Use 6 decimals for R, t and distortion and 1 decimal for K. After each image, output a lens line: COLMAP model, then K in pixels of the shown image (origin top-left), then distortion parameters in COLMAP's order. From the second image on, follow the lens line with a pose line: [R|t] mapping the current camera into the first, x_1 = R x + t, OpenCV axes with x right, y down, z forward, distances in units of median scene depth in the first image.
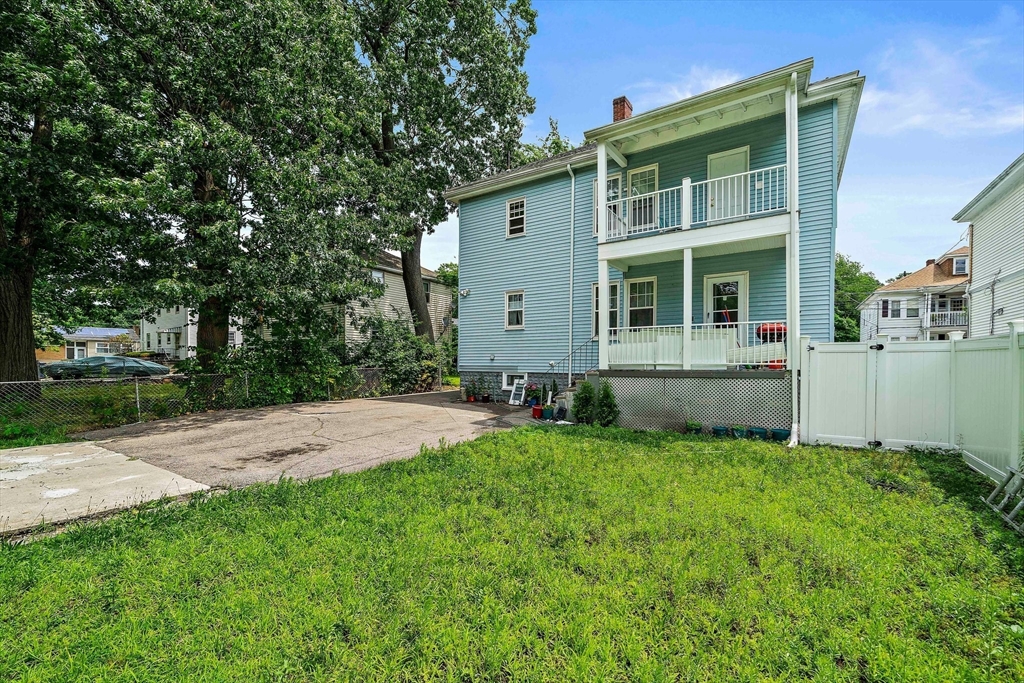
lens RADIAL K [[426.5, 0, 513.8], [0, 426.5, 360.7], [0, 0, 1]] dist [0.000632, 0.000041]
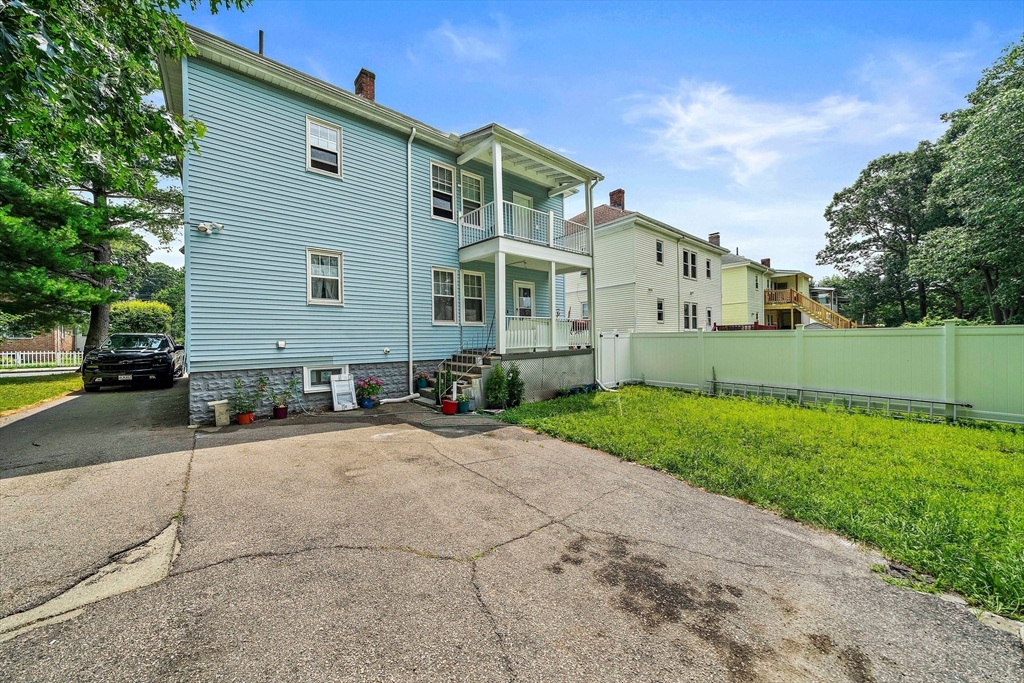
lens RADIAL K [[349.2, 0, 512.0], [0, 349.2, 341.5], [0, 0, 1]] dist [-0.013153, -0.000013]
pose [[0.281729, -0.009453, 0.959447, -0.584947], [0.015300, 0.999869, 0.005358, -0.013723], [-0.959372, 0.013170, 0.281837, 0.682926]]
